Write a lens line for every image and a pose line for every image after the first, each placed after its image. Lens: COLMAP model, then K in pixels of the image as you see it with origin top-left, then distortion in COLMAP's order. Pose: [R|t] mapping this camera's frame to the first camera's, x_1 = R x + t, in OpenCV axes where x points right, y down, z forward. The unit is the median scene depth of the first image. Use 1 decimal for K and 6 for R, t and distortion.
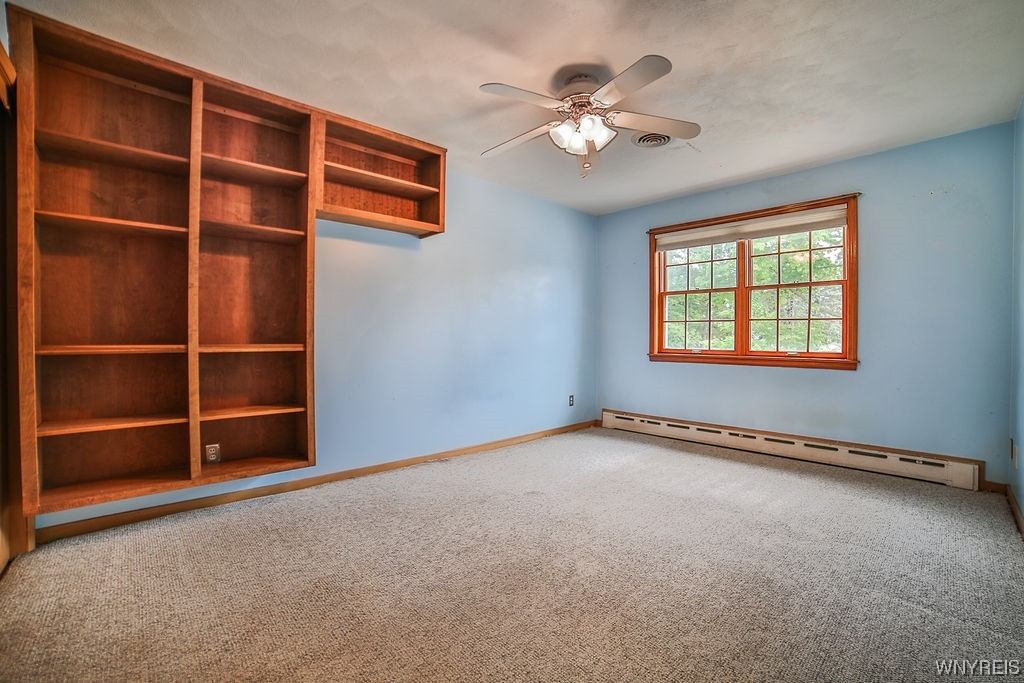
lens RADIAL K [[439.6, 0, 514.2], [0, 439.6, 341.3], [0, 0, 1]] dist [-0.115041, 0.040488]
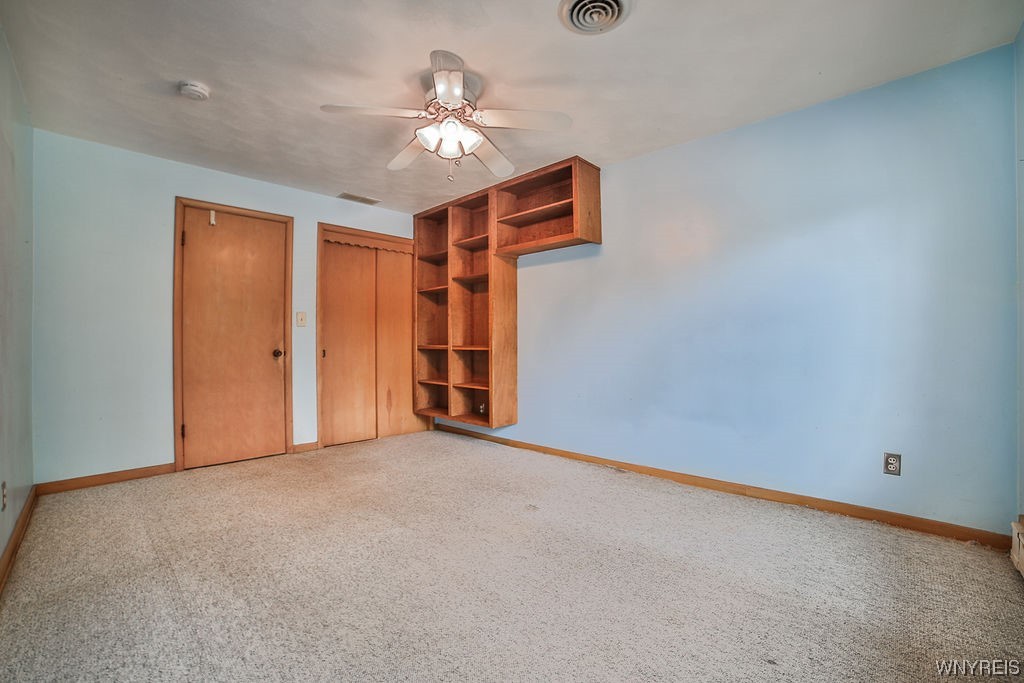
lens RADIAL K [[439.6, 0, 514.2], [0, 439.6, 341.3], [0, 0, 1]] dist [-0.115041, 0.040488]
pose [[0.073002, -0.002187, -0.997329, 0.947007], [-0.007851, 0.999965, -0.002767, -0.004977], [0.997301, 0.008032, 0.072982, 0.867335]]
